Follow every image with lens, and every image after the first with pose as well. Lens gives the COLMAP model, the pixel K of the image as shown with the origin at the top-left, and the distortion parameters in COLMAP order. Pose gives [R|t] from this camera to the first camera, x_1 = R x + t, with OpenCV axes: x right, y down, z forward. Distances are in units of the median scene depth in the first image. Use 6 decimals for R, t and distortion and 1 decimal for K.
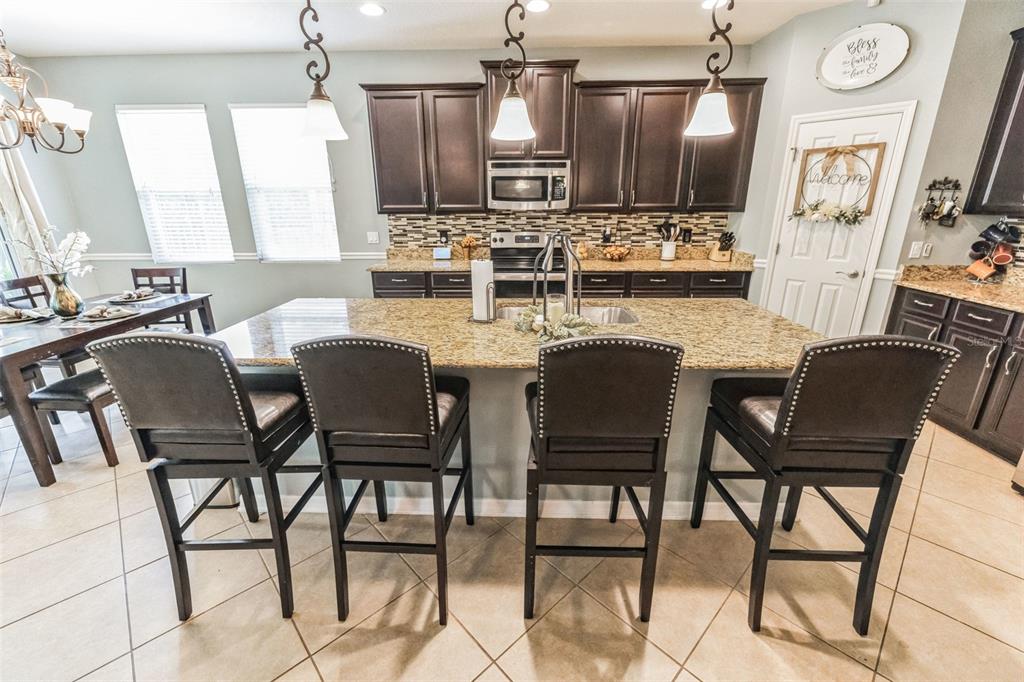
lens RADIAL K [[426.9, 0, 511.0], [0, 426.9, 337.7], [0, 0, 1]] dist [-0.003106, 0.000251]
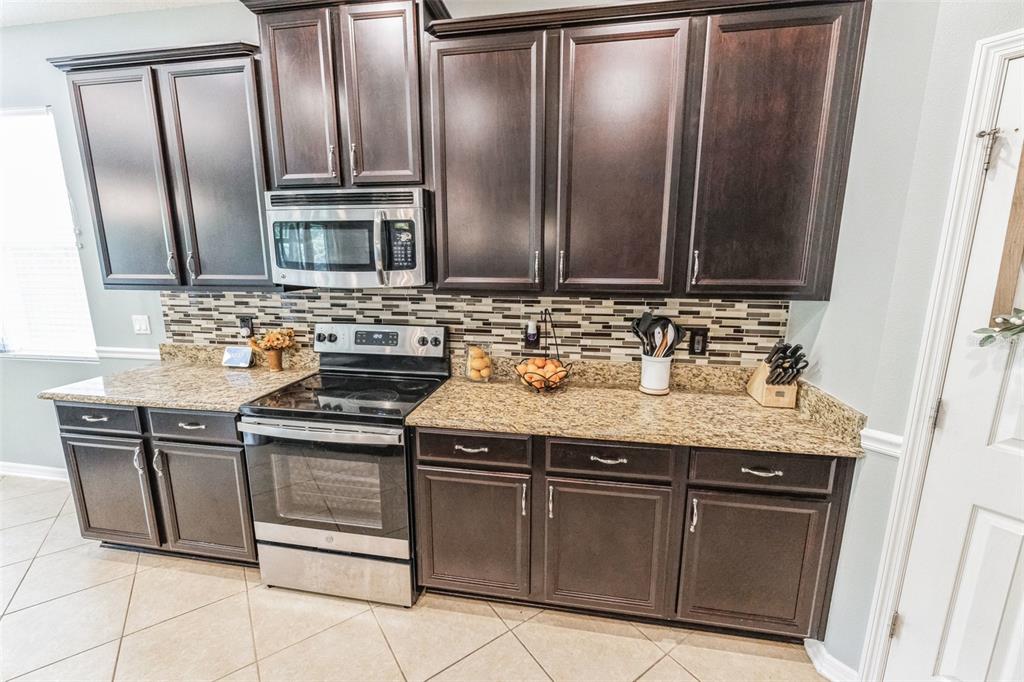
lens RADIAL K [[426.9, 0, 510.0], [0, 426.9, 337.1], [0, 0, 1]] dist [-0.003106, 0.000251]
pose [[0.989904, 0.032640, -0.137929, 0.300483], [-0.048395, 0.992476, -0.112466, -0.200374], [0.133221, 0.118006, 0.984036, 0.558804]]
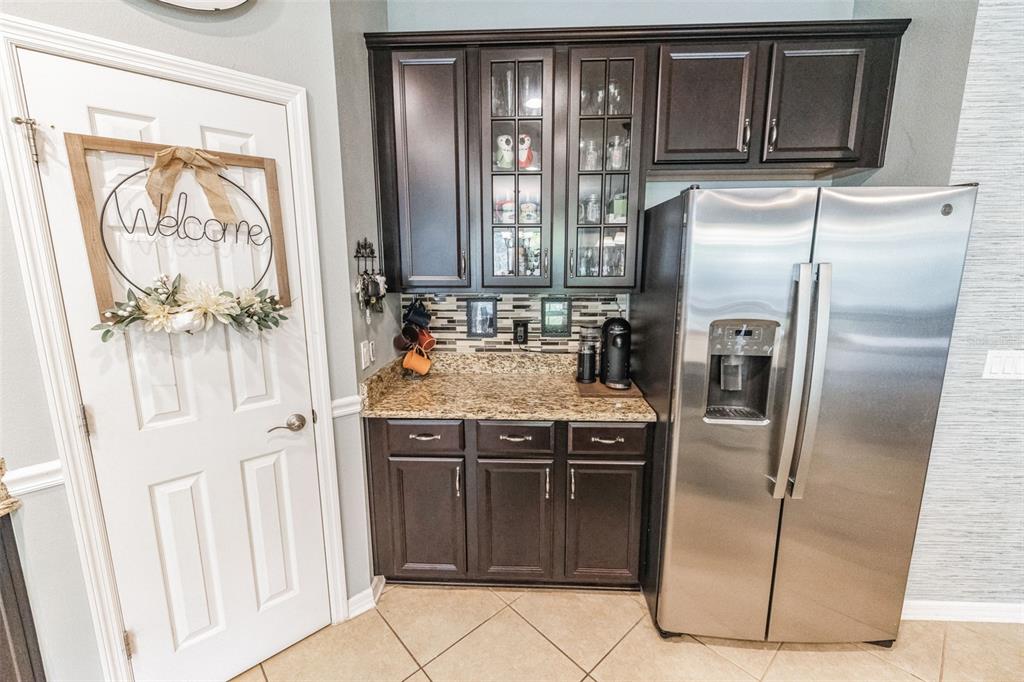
lens RADIAL K [[426.9, 0, 511.1], [0, 426.9, 337.6], [0, 0, 1]] dist [-0.003106, 0.000251]
pose [[0.011896, -0.173043, 0.984843, 0.291970], [0.304709, 0.938696, 0.161254, -0.206750], [-0.952371, 0.298172, 0.063894, 0.599463]]
